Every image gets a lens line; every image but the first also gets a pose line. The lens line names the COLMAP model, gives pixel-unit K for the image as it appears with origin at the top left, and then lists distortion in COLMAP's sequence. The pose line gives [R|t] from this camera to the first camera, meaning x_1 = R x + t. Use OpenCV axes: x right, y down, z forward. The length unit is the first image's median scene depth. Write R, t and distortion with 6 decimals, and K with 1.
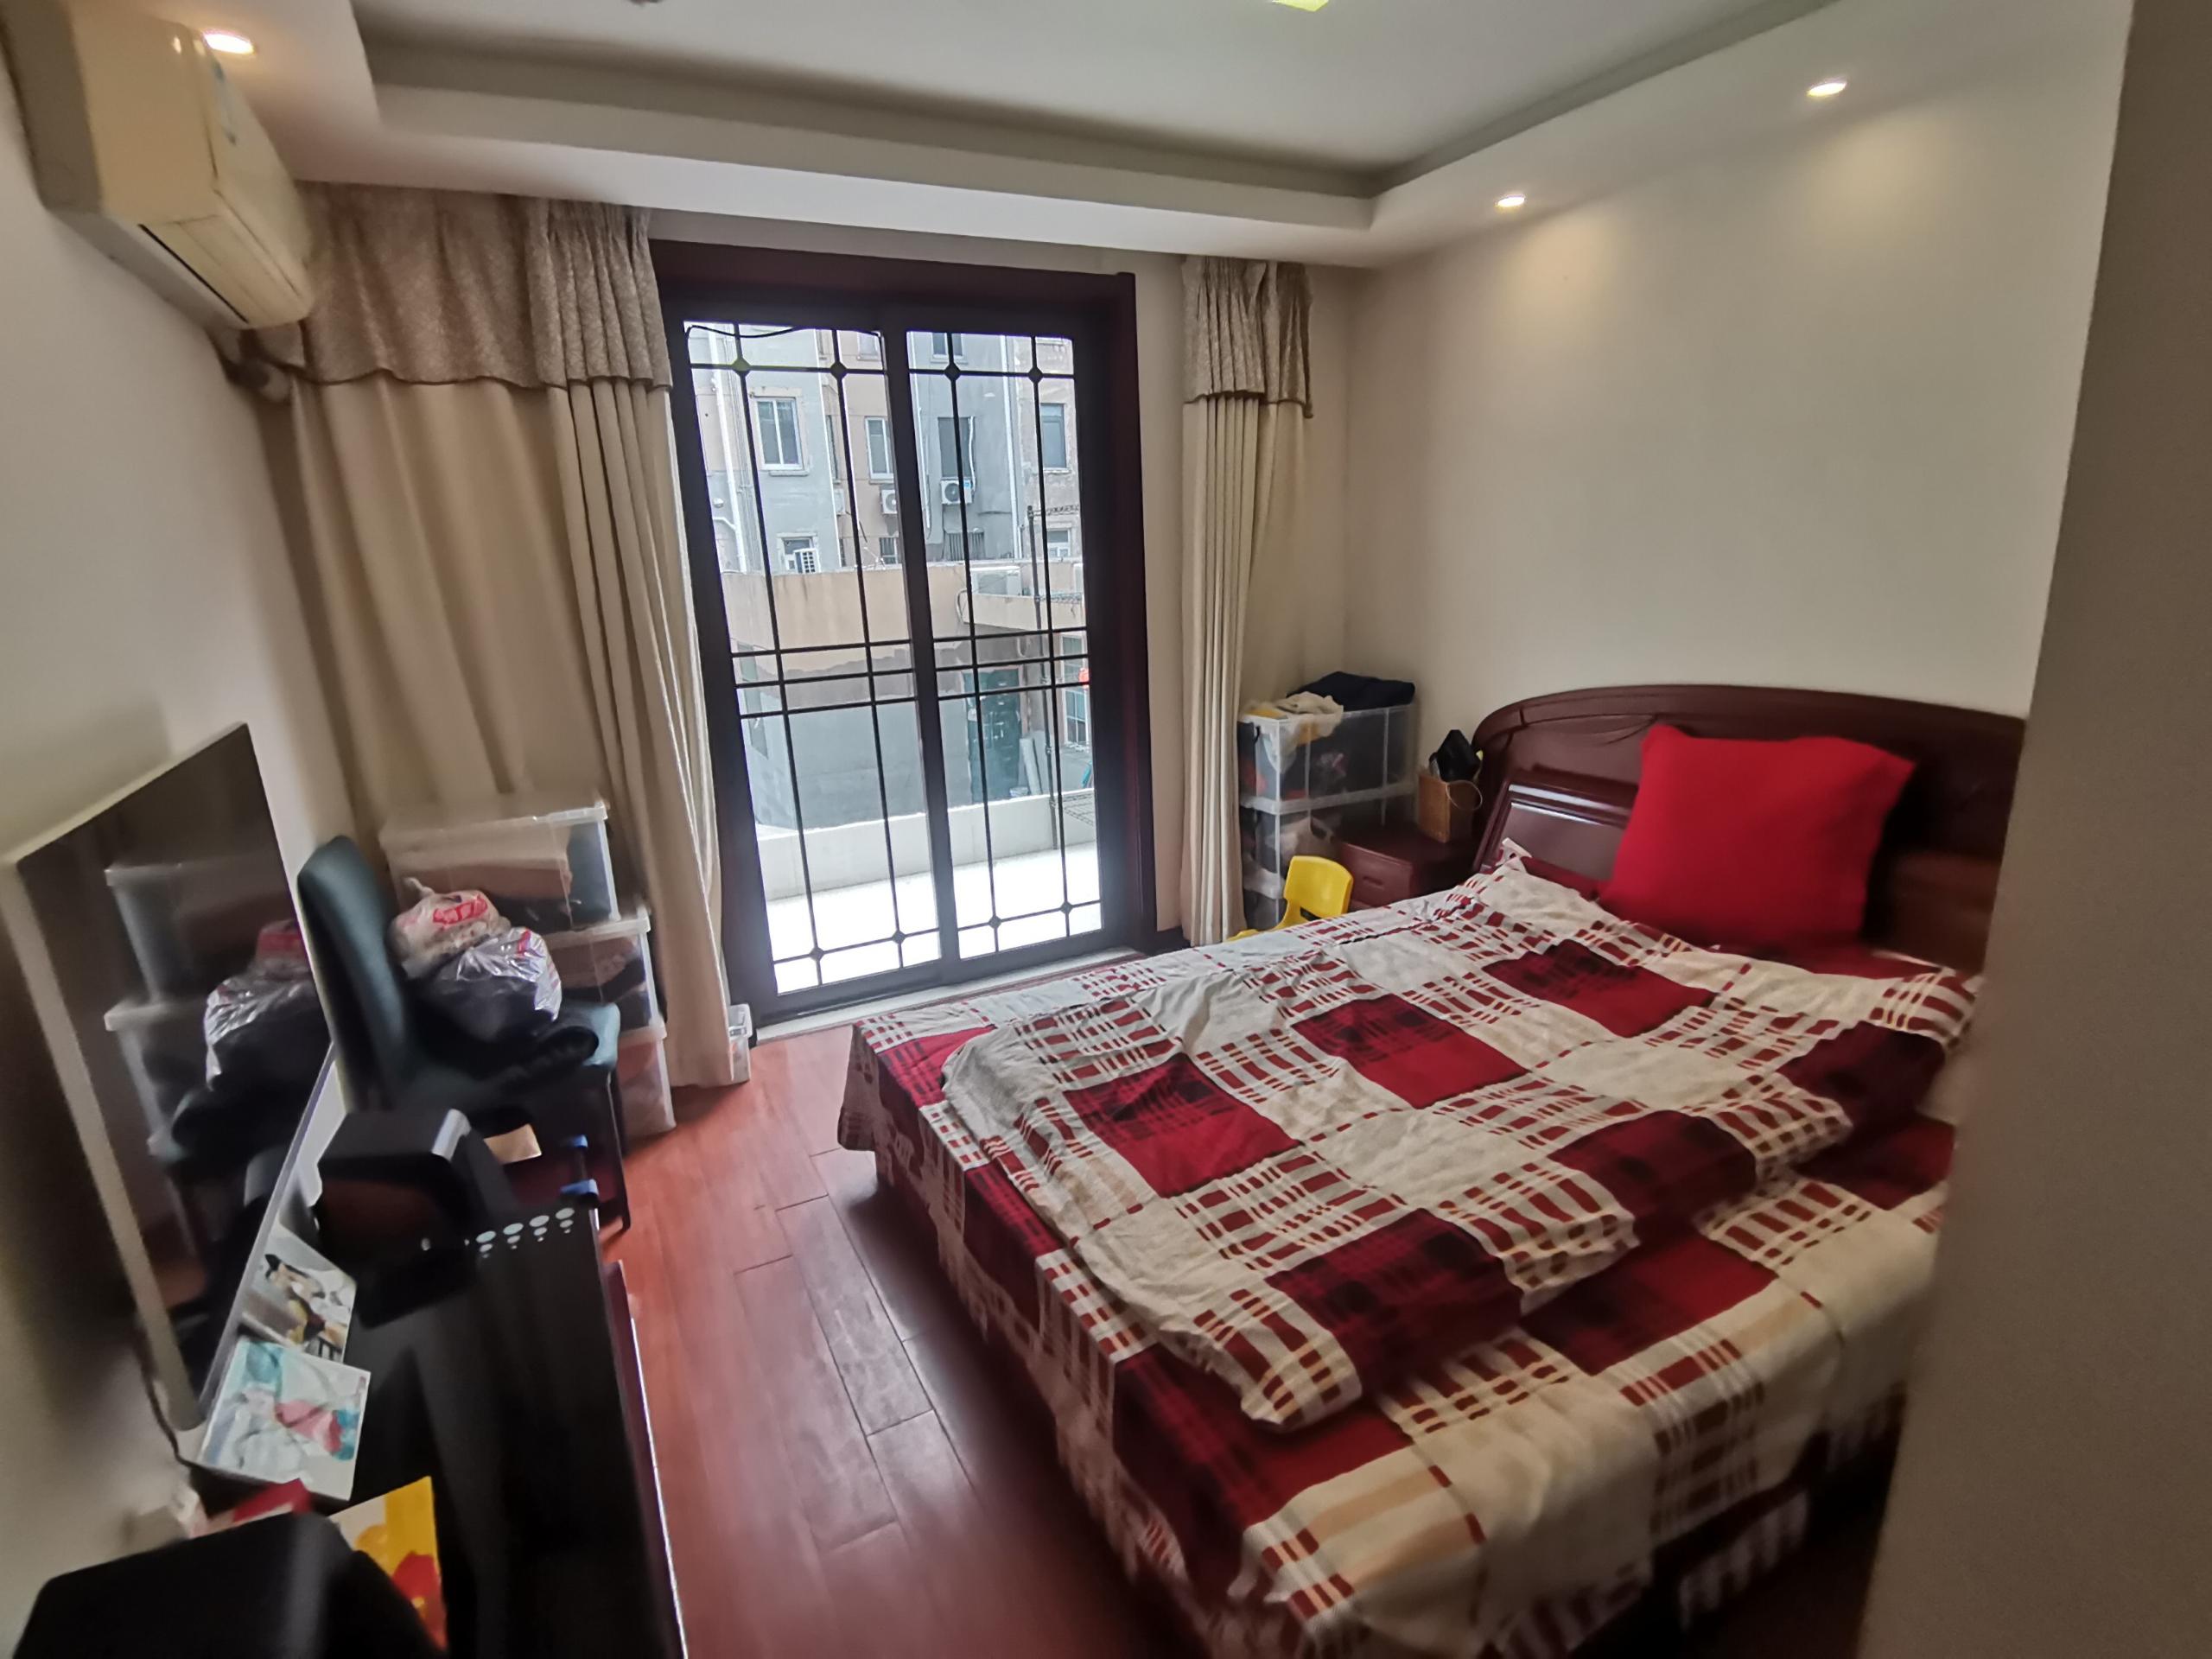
lens RADIAL K [[1112.1, 0, 1107.0], [0, 1112.1, 839.7], [0, 0, 1]] dist [-0.004343, -0.001588]
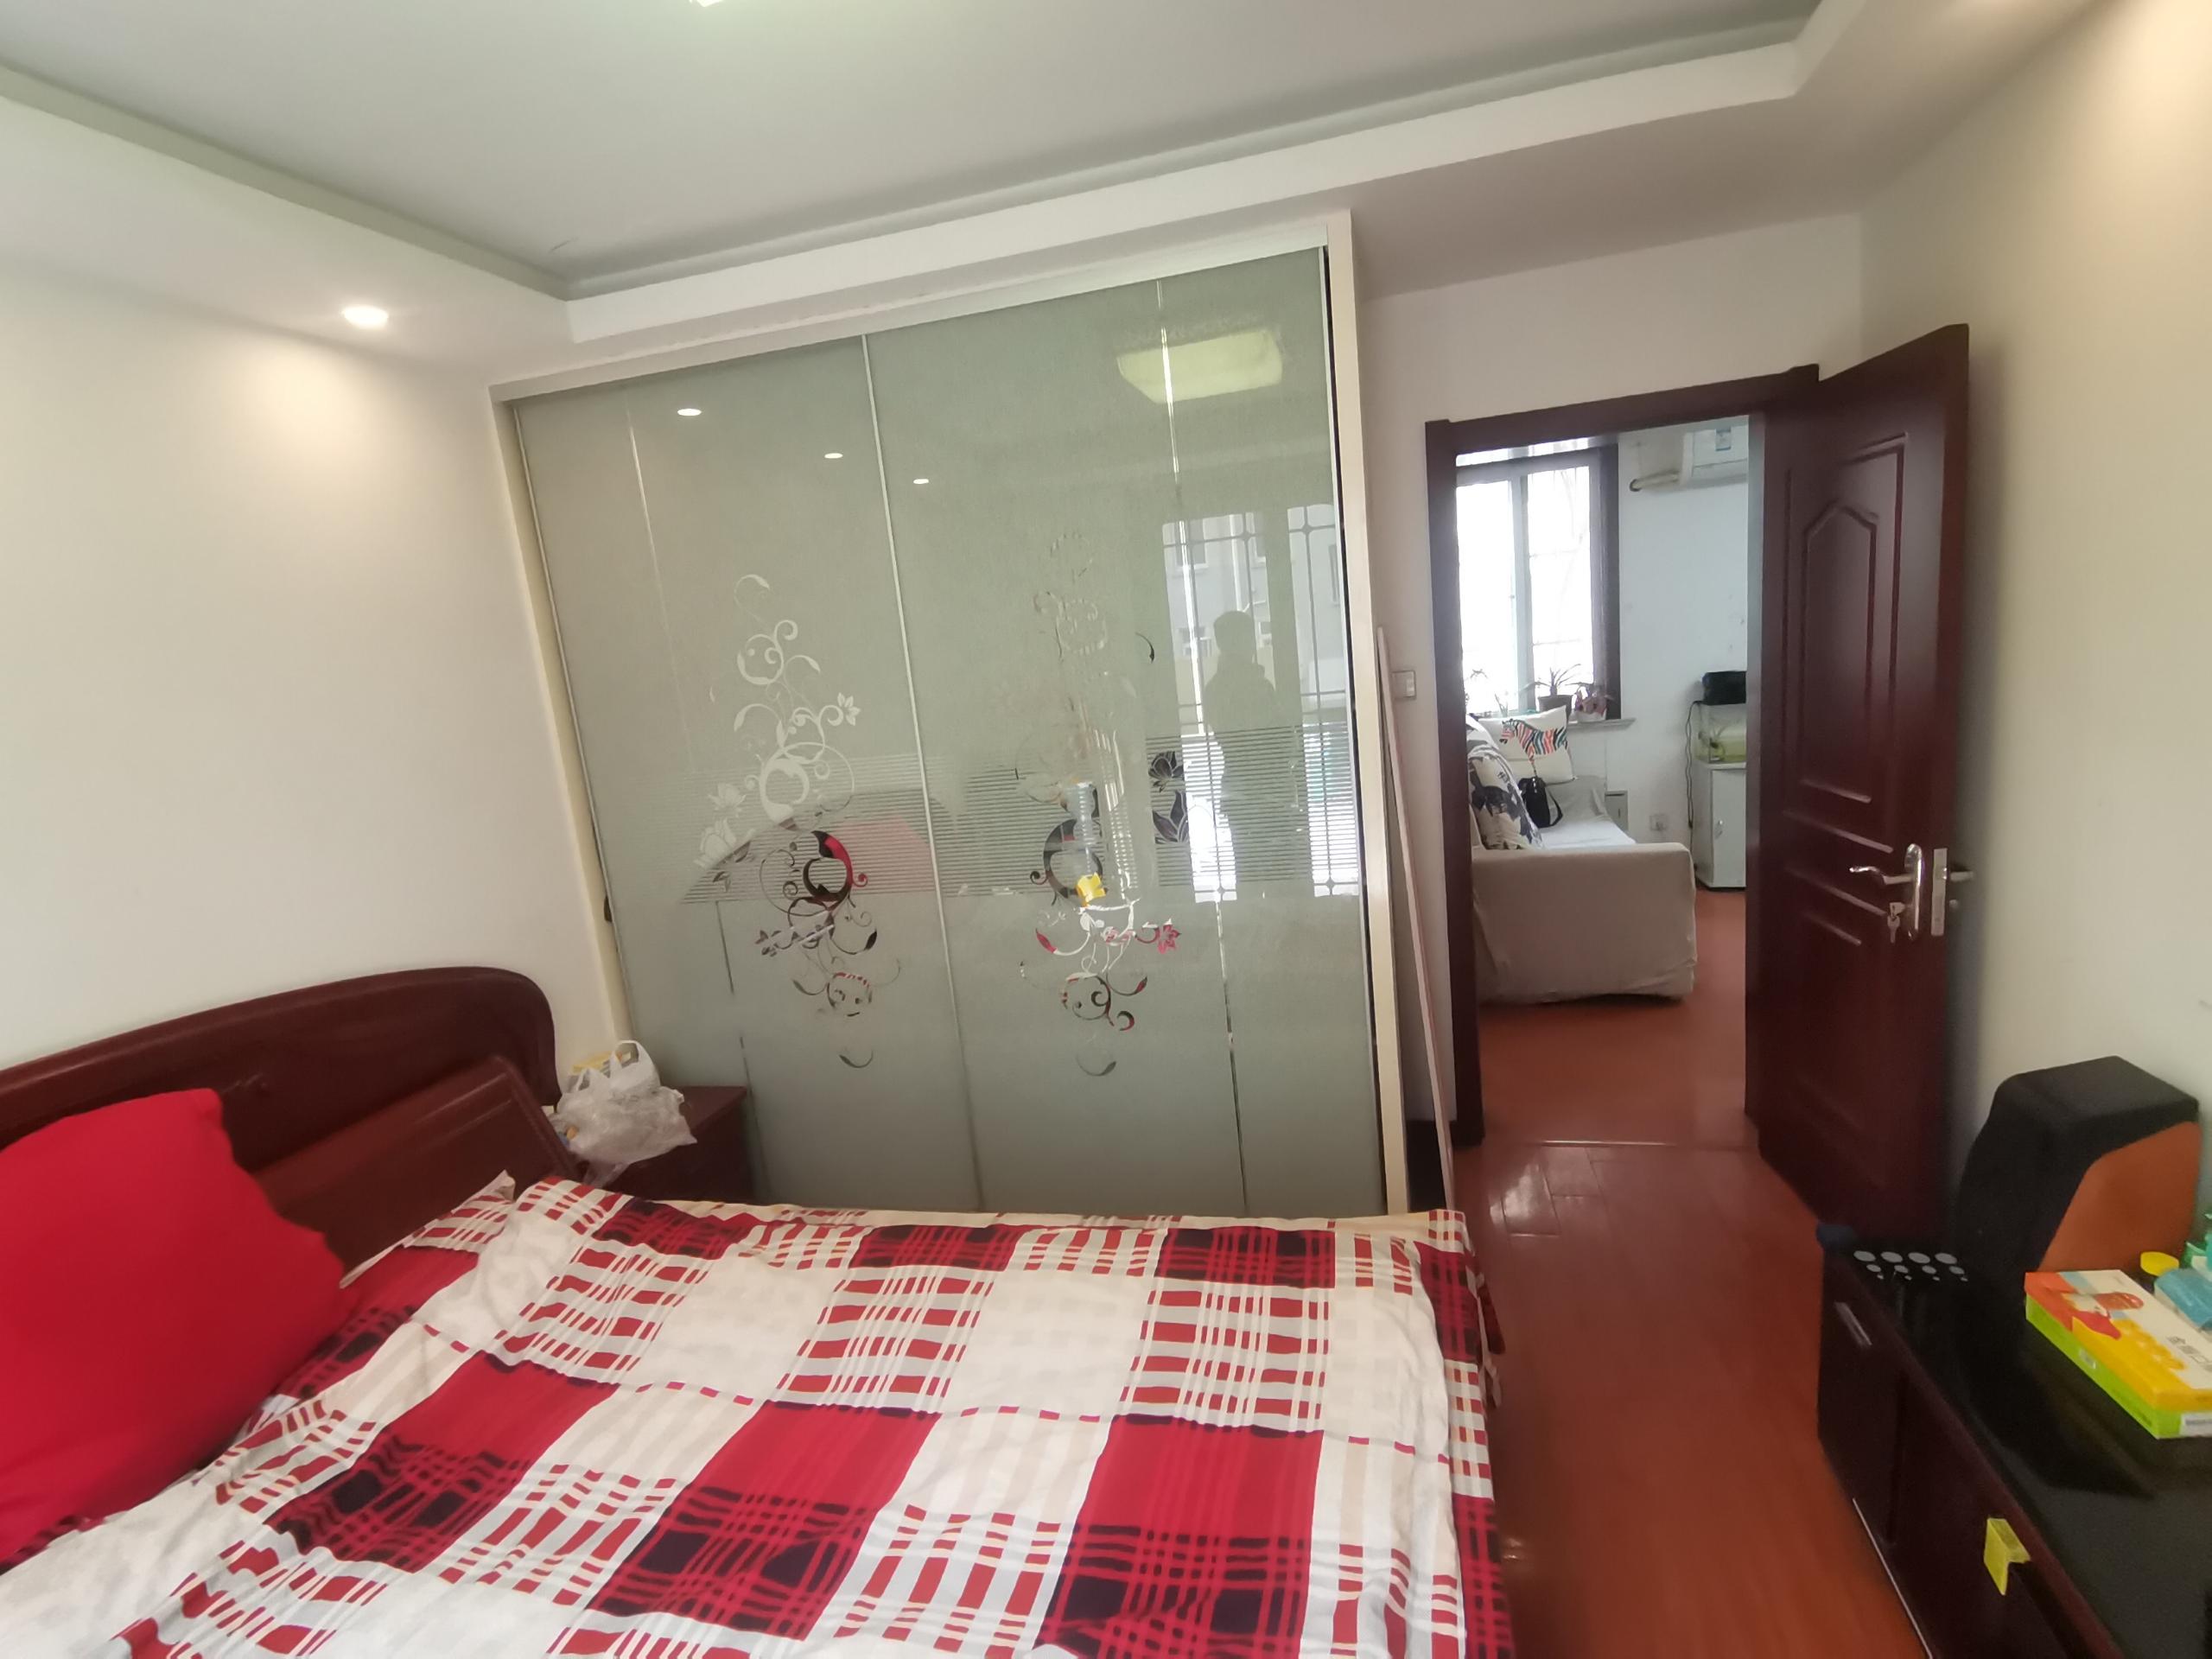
lens RADIAL K [[1112.1, 0, 1104.5], [0, 1112.1, 827.7], [0, 0, 1]] dist [-0.004343, -0.001588]
pose [[-0.739935, 0.017416, 0.672453, -0.333354], [0.302462, 0.901526, 0.309465, -0.330936], [-0.600844, 0.432375, -0.672338, 1.221424]]
